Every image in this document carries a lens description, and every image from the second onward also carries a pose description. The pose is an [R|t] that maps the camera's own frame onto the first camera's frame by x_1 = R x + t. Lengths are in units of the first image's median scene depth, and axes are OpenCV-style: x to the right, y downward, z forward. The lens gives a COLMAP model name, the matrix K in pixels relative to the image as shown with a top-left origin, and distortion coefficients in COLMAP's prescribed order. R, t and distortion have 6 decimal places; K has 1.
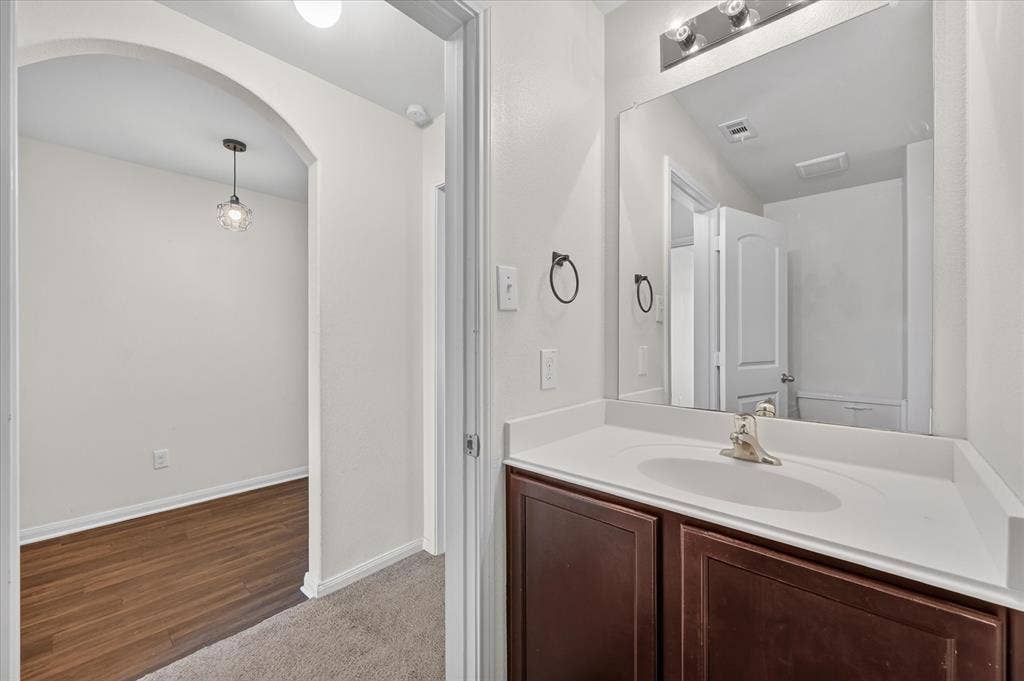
lens RADIAL K [[409.0, 0, 512.1], [0, 409.0, 337.2], [0, 0, 1]] dist [-0.000597, 0.000111]
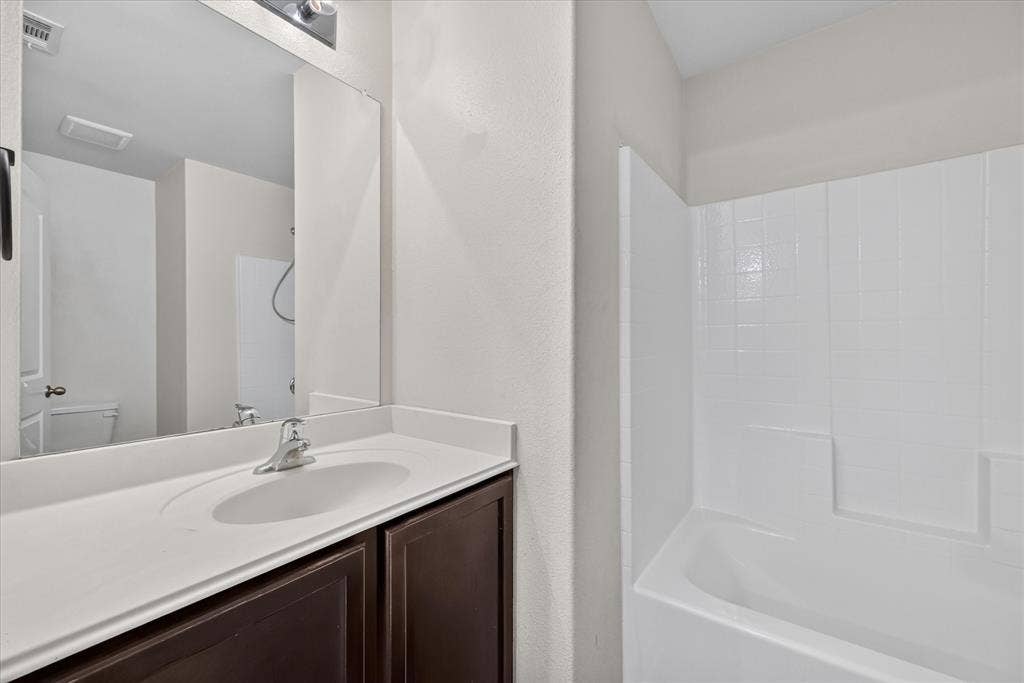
lens RADIAL K [[409.0, 0, 512.1], [0, 409.0, 338.2], [0, 0, 1]] dist [-0.000597, 0.000111]
pose [[-0.101101, 0.007461, 0.994848, -0.393448], [-0.007227, 0.999940, -0.008234, 0.005666], [-0.994850, -0.008022, -0.101041, 0.552719]]
